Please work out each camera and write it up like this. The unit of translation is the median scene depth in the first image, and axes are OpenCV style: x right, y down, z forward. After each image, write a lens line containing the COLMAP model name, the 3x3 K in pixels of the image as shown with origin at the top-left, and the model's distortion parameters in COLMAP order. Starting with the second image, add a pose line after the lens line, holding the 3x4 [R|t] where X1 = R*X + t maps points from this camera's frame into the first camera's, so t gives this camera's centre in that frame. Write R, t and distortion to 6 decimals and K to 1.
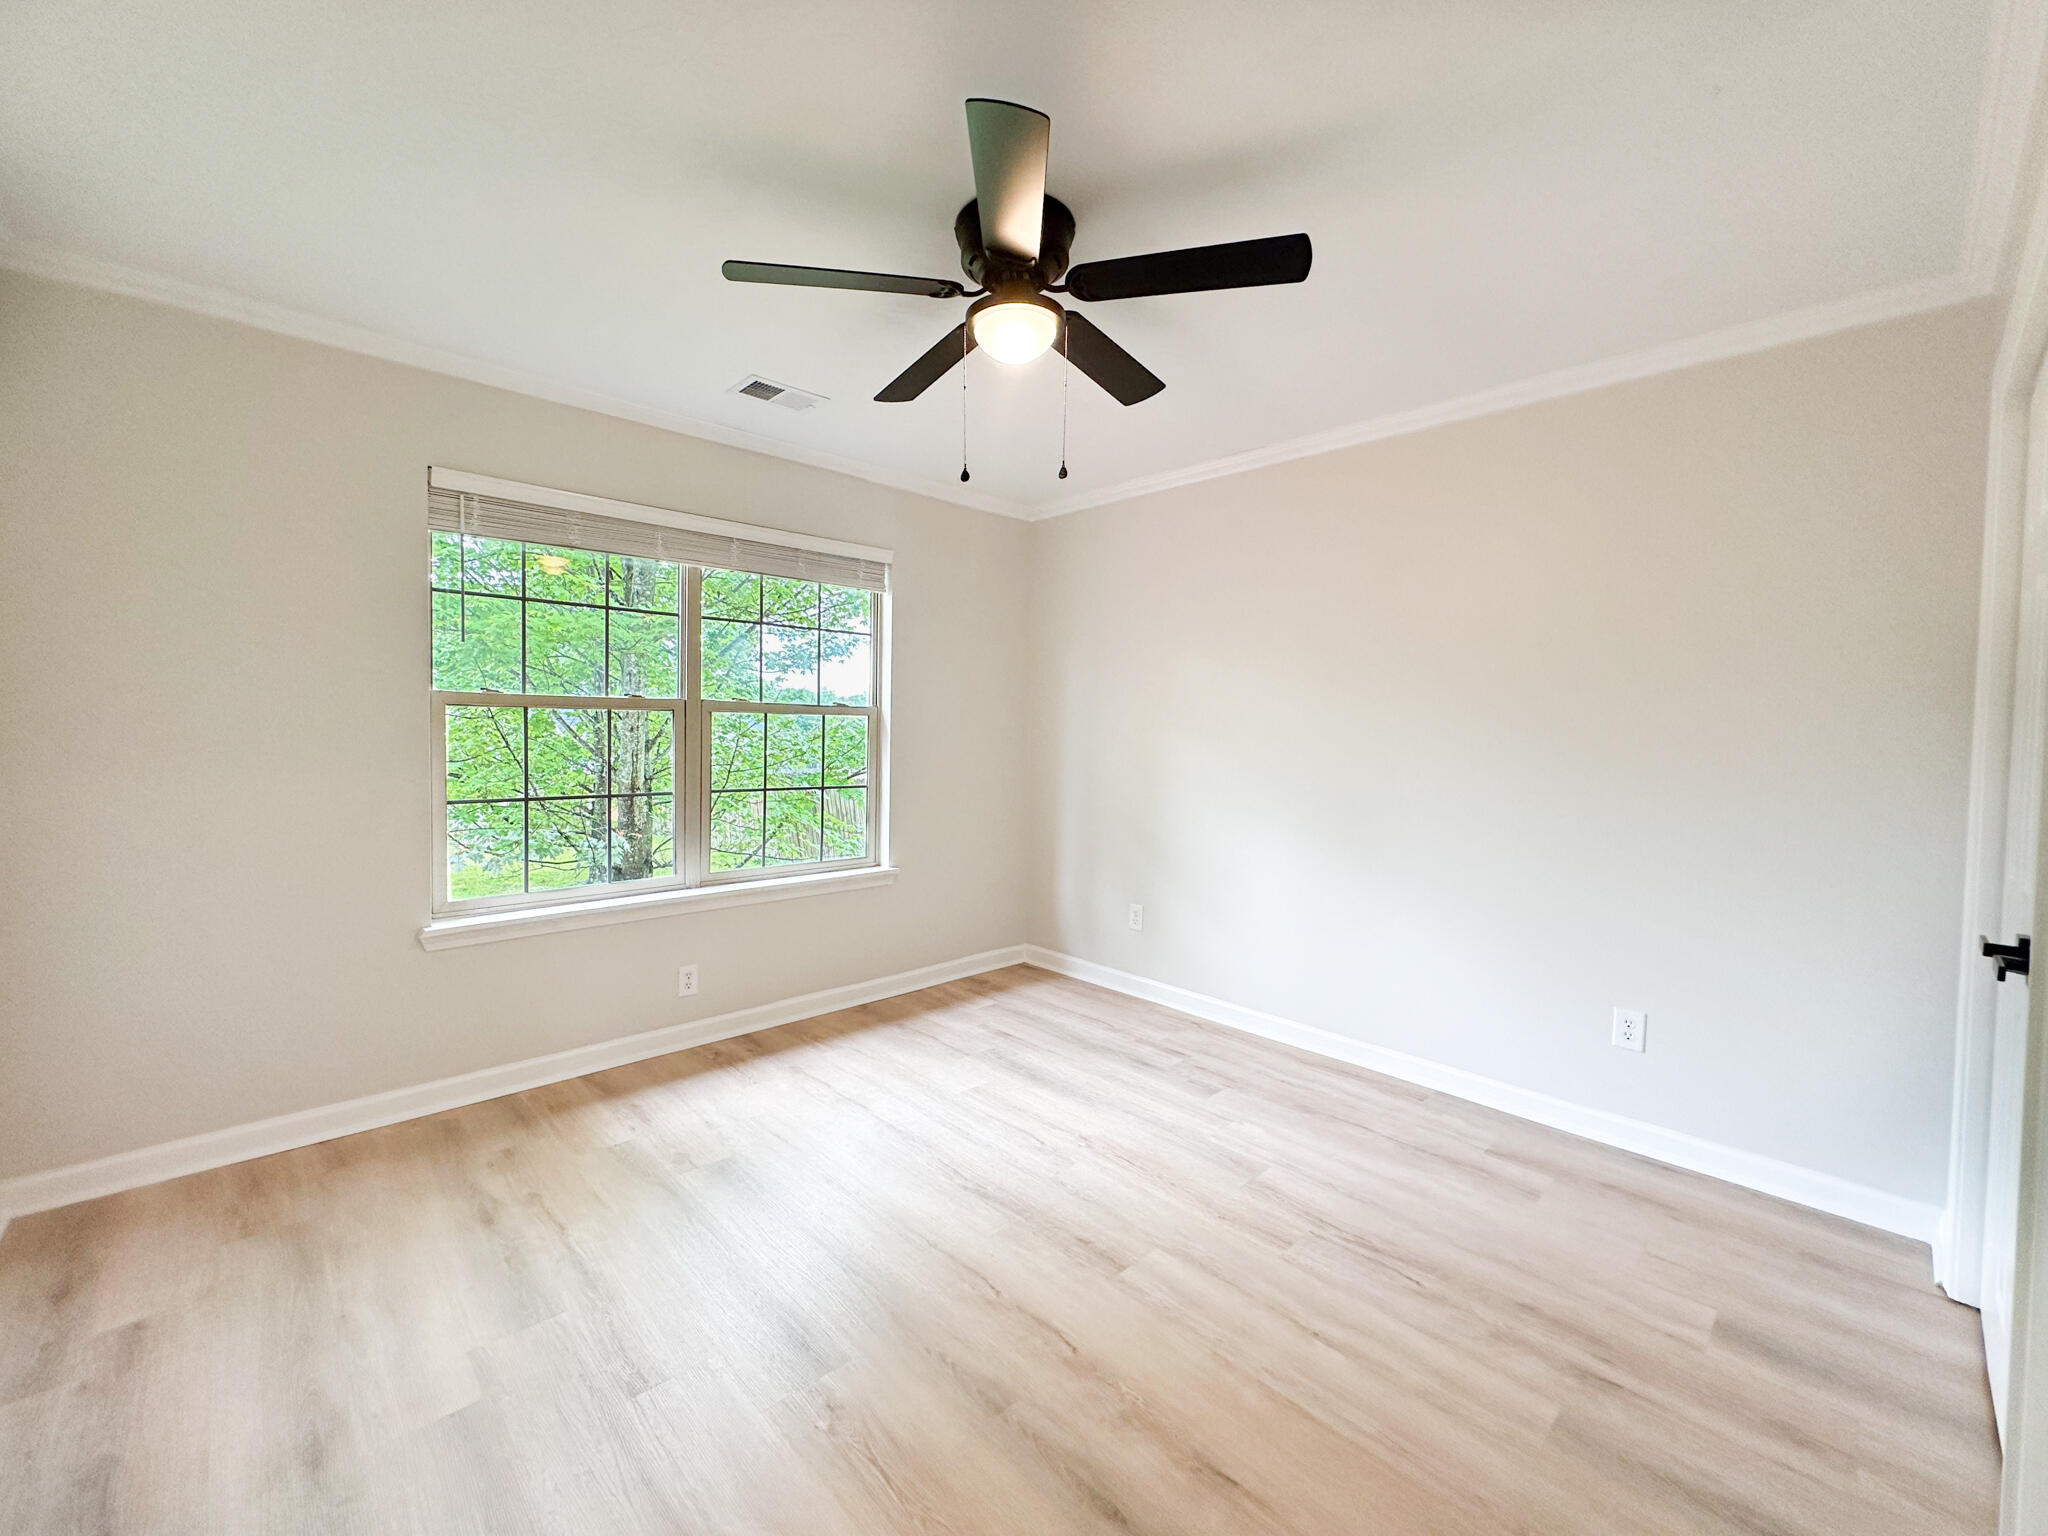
lens RADIAL K [[821.0, 0, 1023.3], [0, 821.0, 760.7], [0, 0, 1]] dist [-0.001892, 0.000271]
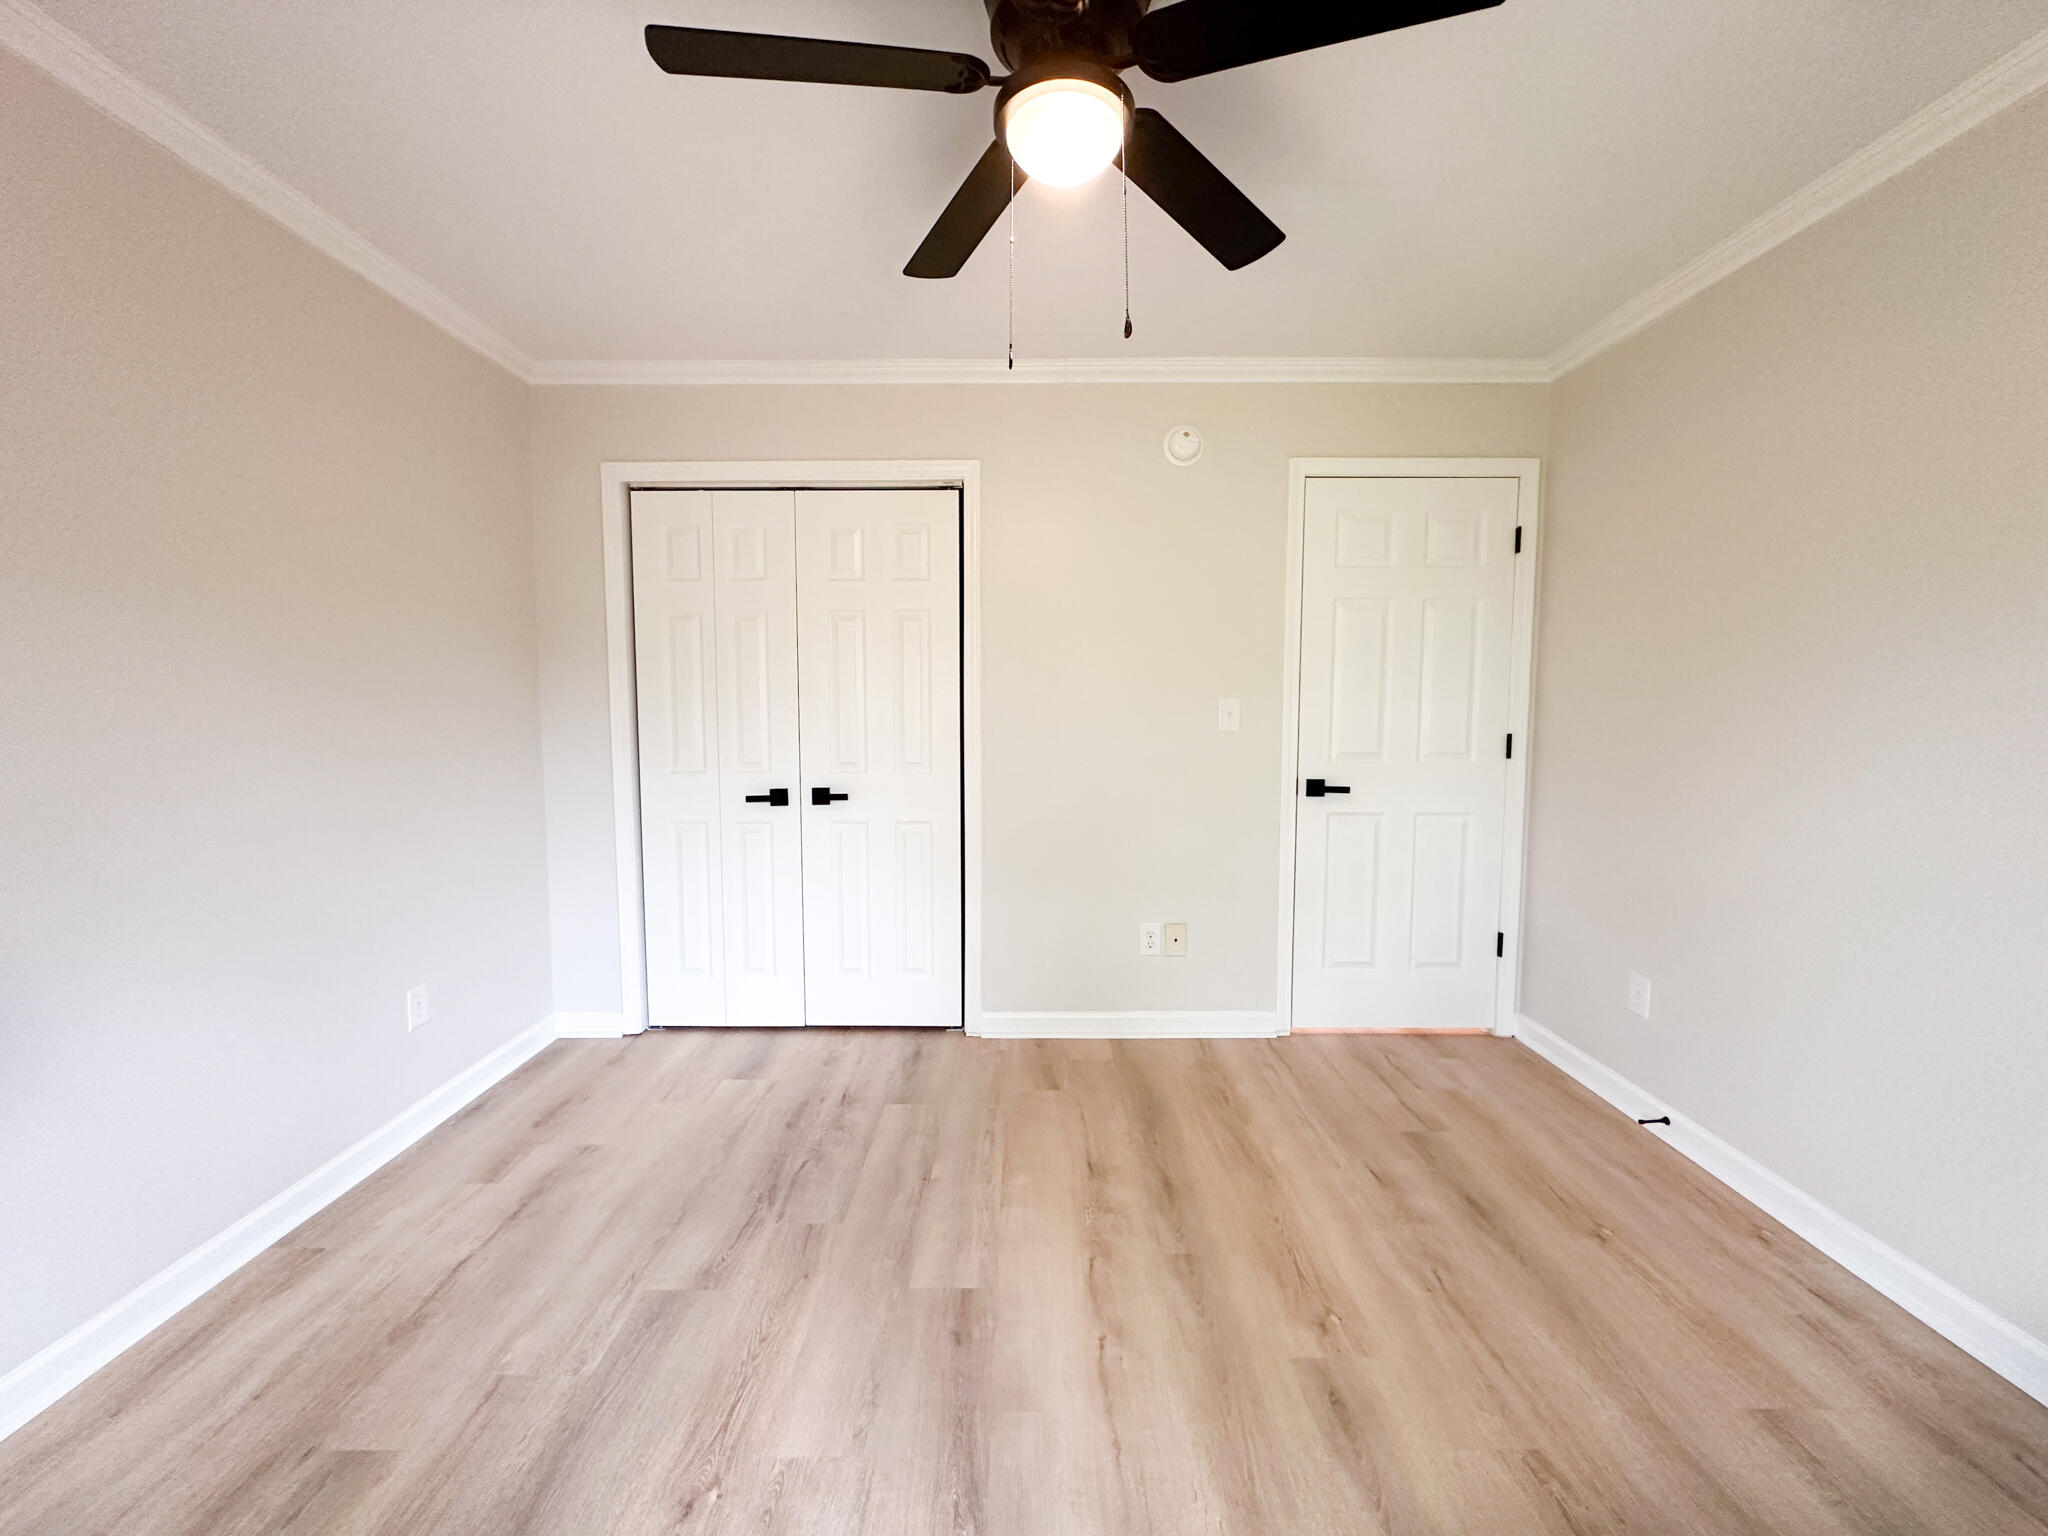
lens RADIAL K [[821.0, 0, 1027.4], [0, 821.0, 763.0], [0, 0, 1]] dist [-0.001892, 0.000271]
pose [[-0.718704, -0.068713, 0.691913, -0.494633], [0.015051, 0.993334, 0.114281, -0.052857], [-0.695153, 0.092549, -0.712879, 1.503152]]
